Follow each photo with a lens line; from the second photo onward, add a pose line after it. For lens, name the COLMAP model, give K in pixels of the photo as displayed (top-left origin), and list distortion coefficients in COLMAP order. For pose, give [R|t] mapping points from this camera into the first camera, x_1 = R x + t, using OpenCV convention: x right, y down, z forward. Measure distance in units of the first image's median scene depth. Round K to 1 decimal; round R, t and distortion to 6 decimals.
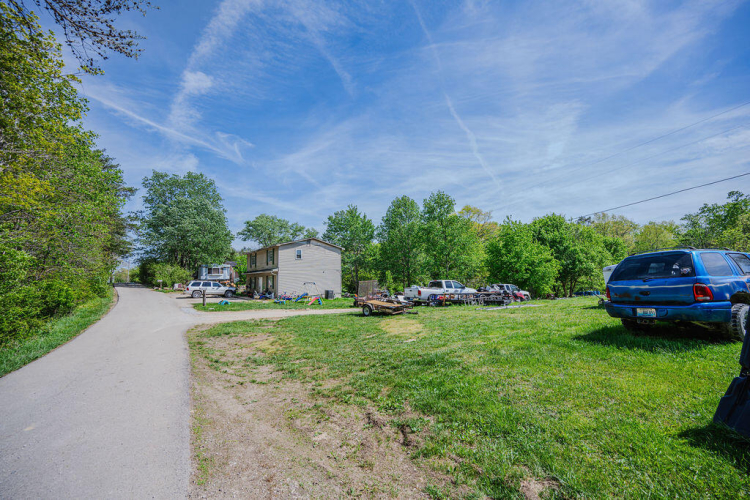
lens RADIAL K [[292.9, 0, 375.0], [0, 292.9, 250.0], [0, 0, 1]] dist [-0.001530, -0.000004]
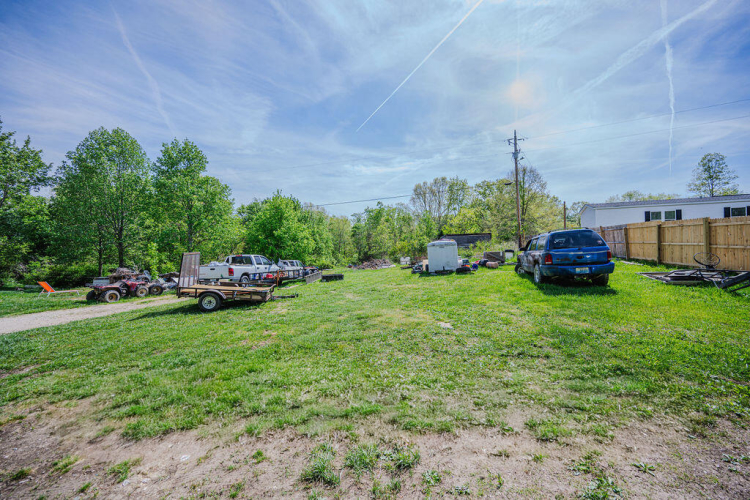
lens RADIAL K [[297.2, 0, 359.2], [0, 297.2, 250.4], [0, 0, 1]] dist [-0.001209, -0.000071]
pose [[0.565342, 0.023142, 0.824532, -0.146610], [-0.079238, 0.996507, 0.026361, 0.026061], [-0.821042, -0.080237, 0.565201, 0.172583]]
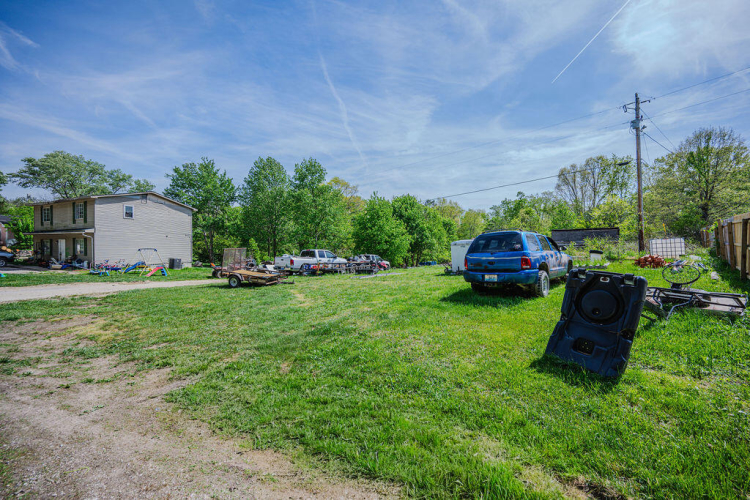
lens RADIAL K [[295.1, 0, 375.0], [0, 295.1, 250.0], [0, 0, 1]] dist [-0.001665, -0.000089]
pose [[0.897490, 0.024263, 0.440368, -0.016918], [-0.069353, 0.993827, 0.086587, 0.002322], [-0.435549, -0.108252, 0.893632, 0.011825]]
